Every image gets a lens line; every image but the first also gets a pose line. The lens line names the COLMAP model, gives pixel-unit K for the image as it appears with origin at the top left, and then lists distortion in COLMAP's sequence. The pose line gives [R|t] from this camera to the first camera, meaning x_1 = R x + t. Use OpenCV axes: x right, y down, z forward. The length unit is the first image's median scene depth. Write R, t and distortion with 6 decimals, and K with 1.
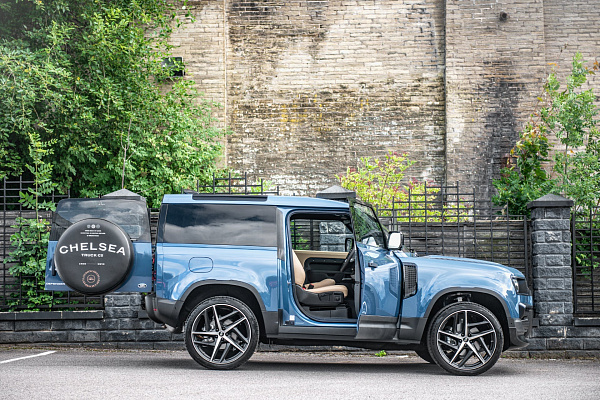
lens RADIAL K [[1196.5, 0, 300.0], [0, 1196.5, 200.0], [0, 0, 1]] dist [0.243610, -1.272926]
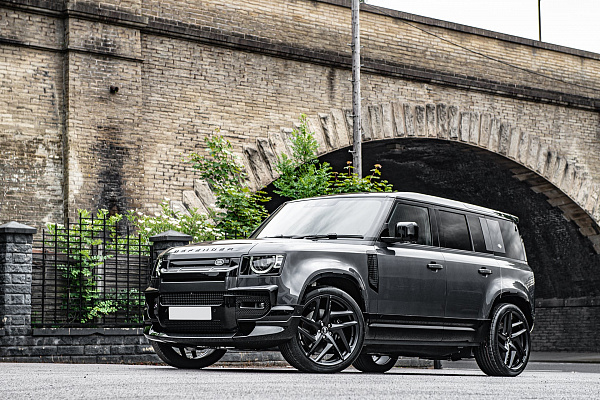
lens RADIAL K [[1319.5, 0, 297.8], [0, 1319.5, 190.5], [0, 0, 1]] dist [0.170443, -0.319942]
pose [[0.751348, 0.080897, 0.654929, -0.525847], [-0.049089, 0.996559, -0.066779, 0.022078], [-0.658078, 0.018024, 0.752734, -0.080056]]
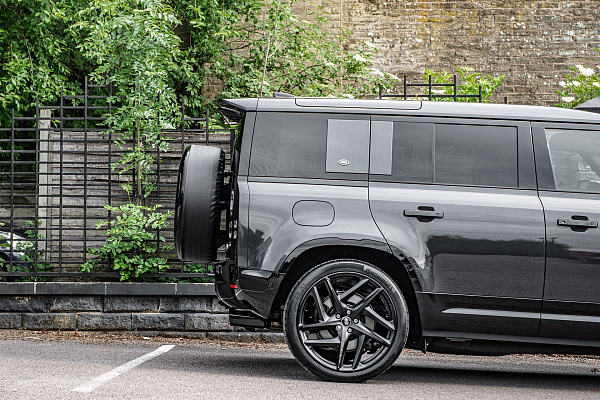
lens RADIAL K [[1394.1, 0, 266.8], [0, 1394.1, 199.0], [0, 0, 1]] dist [0.117181, -0.003684]
pose [[0.999771, 0.016233, -0.013927, -0.093206], [-0.015766, 0.999331, 0.033000, 0.014000], [0.014454, -0.032773, 0.999358, 0.166628]]
